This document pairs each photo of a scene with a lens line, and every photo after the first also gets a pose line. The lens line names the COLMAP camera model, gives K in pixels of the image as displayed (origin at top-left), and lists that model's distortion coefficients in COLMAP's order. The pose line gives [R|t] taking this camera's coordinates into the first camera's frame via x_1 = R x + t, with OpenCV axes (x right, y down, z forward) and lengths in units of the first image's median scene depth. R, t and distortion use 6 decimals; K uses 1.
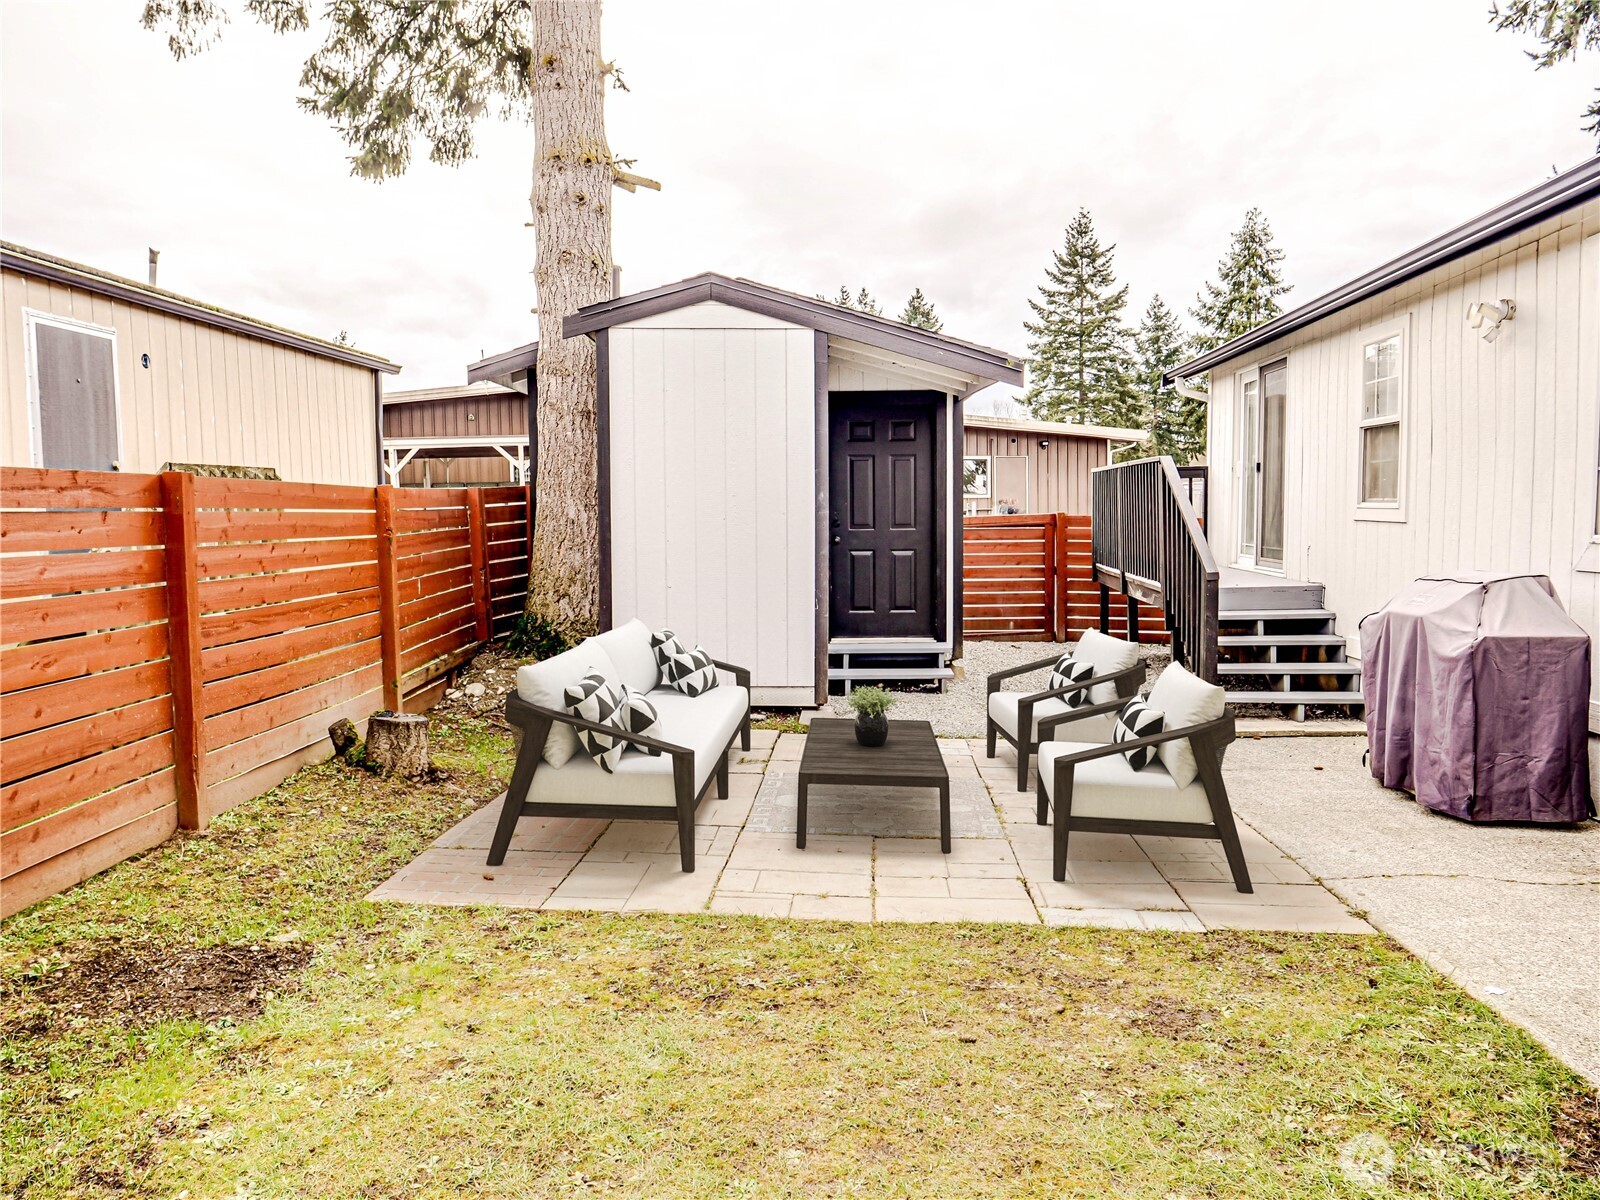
lens RADIAL K [[1199.1, 0, 795.9], [0, 1199.1, 591.2], [0, 0, 1]] dist [-0.035014, 0.001369]
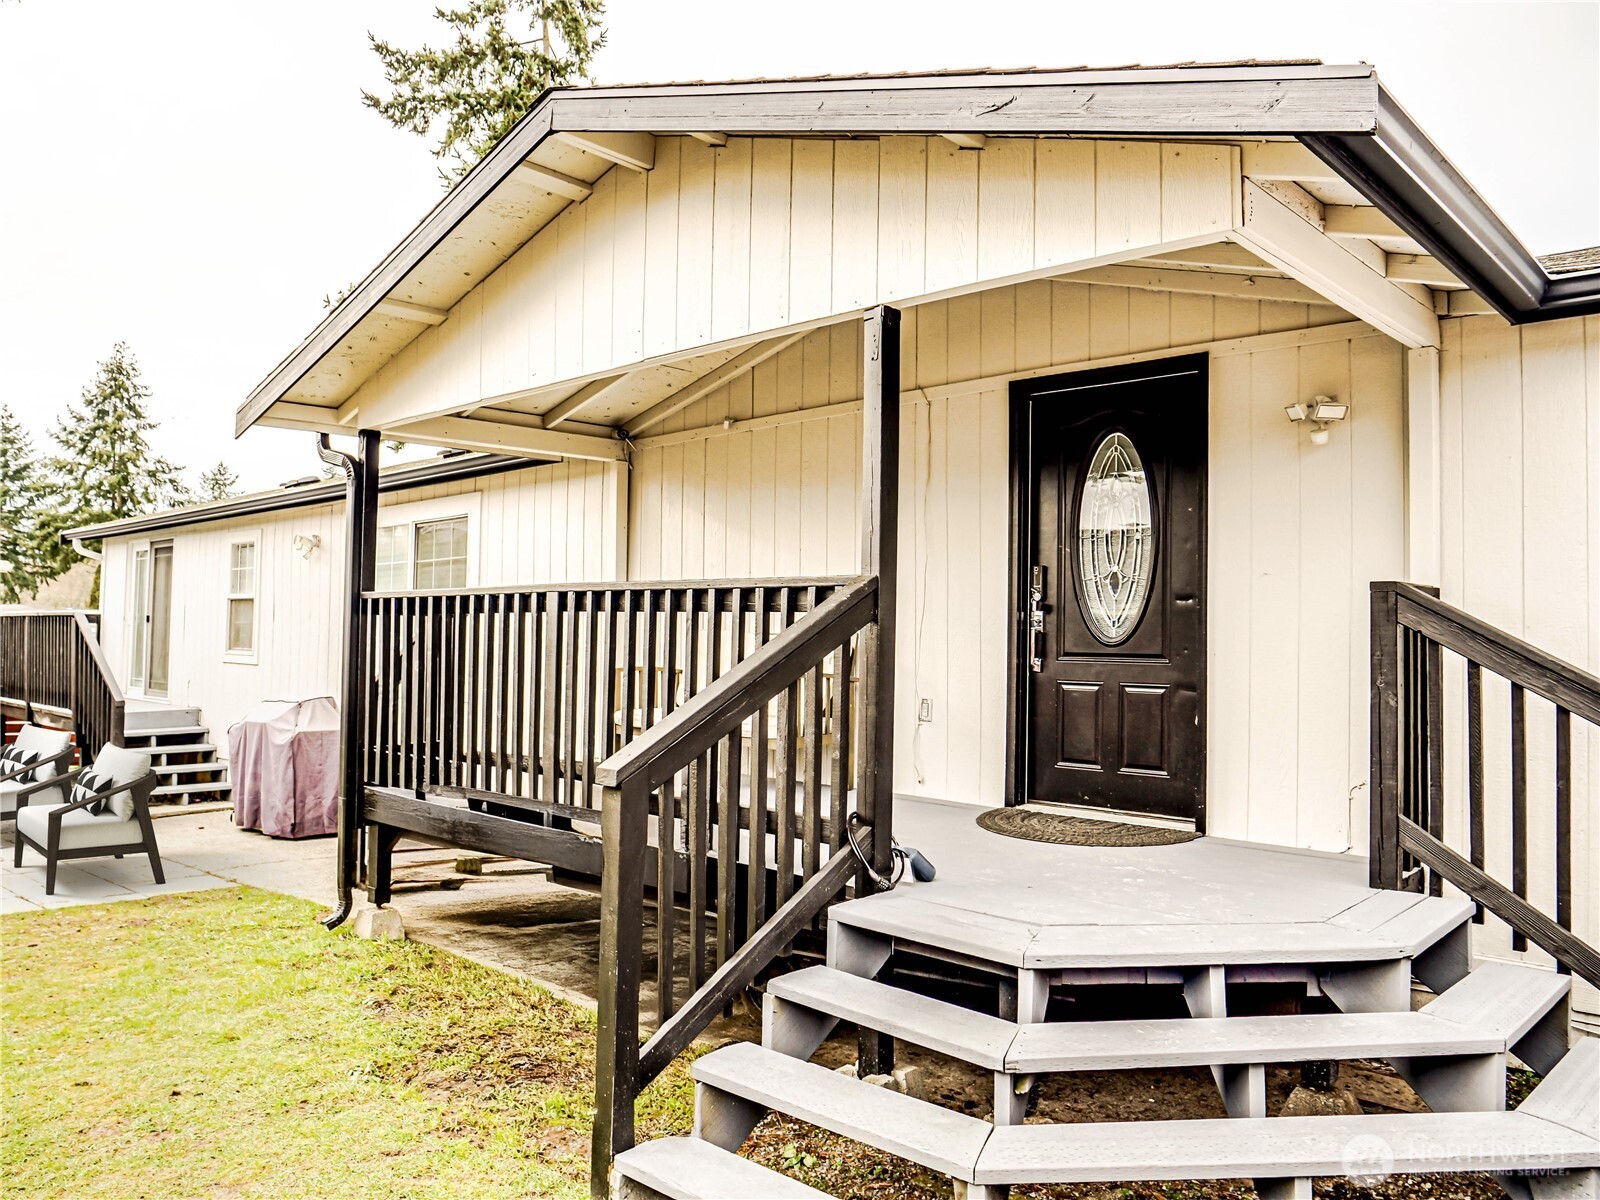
lens RADIAL K [[1165.8, 0, 800.9], [0, 1165.8, 594.3], [0, 0, 1]] dist [-0.042582, -0.005632]
pose [[0.615853, 0.047335, 0.786438, -0.193668], [0.038627, 0.995179, -0.090148, 0.010817], [-0.786914, 0.085895, 0.611055, -0.394981]]
